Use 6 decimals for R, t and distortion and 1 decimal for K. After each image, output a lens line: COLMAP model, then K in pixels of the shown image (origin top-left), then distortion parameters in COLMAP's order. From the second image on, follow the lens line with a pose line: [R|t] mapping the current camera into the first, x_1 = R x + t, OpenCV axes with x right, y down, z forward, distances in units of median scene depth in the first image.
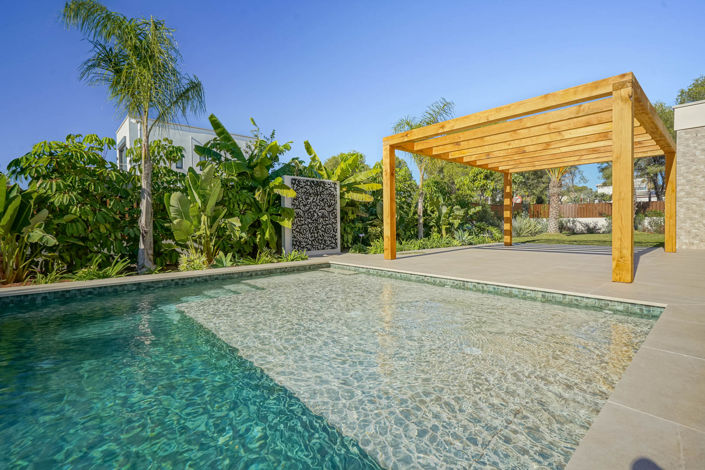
lens RADIAL K [[335.5, 0, 345.6], [0, 335.5, 233.0], [0, 0, 1]] dist [-0.003080, -0.000188]
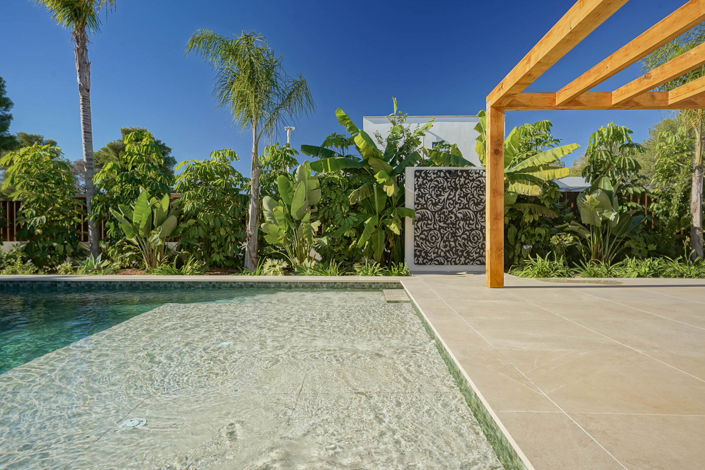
lens RADIAL K [[412.6, 0, 350.4], [0, 412.6, 232.6], [0, 0, 1]] dist [0.004040, 0.001481]
pose [[0.726299, 0.019071, -0.687114, 0.455881], [-0.024368, 0.999701, 0.001989, -0.019036], [0.686946, 0.015300, 0.726547, 0.239360]]
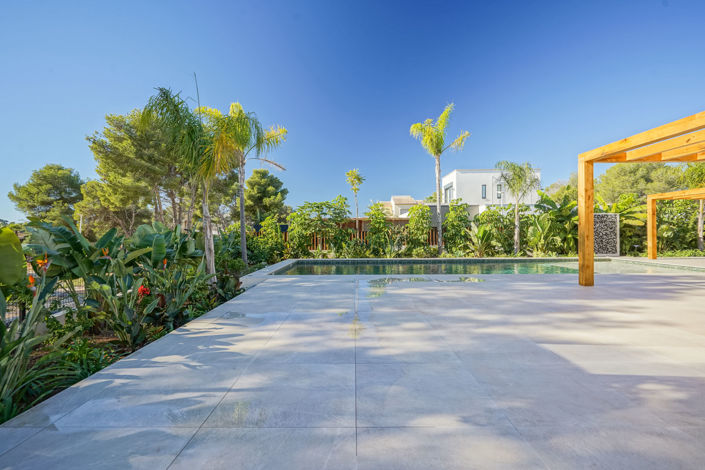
lens RADIAL K [[319.2, 0, 346.1], [0, 319.2, 232.2], [0, 0, 1]] dist [-0.001072, -0.000512]
pose [[0.736893, 0.001921, -0.676007, 0.072721], [-0.016211, 0.999759, -0.014831, -0.017801], [0.675815, 0.021887, 0.736746, -1.448898]]
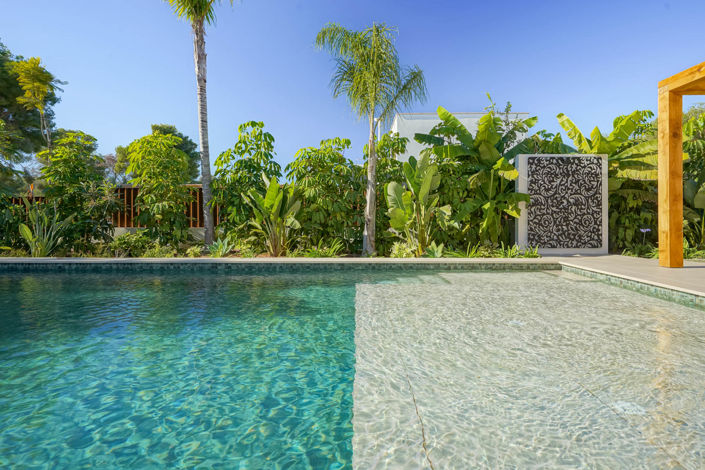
lens RADIAL K [[379.6, 0, 349.8], [0, 379.6, 218.4], [0, 0, 1]] dist [0.005399, 0.001932]
pose [[0.736841, 0.009097, -0.676004, 0.168074], [-0.023172, 0.999662, -0.011804, 0.007150], [0.675668, 0.024362, 0.736803, 0.040380]]
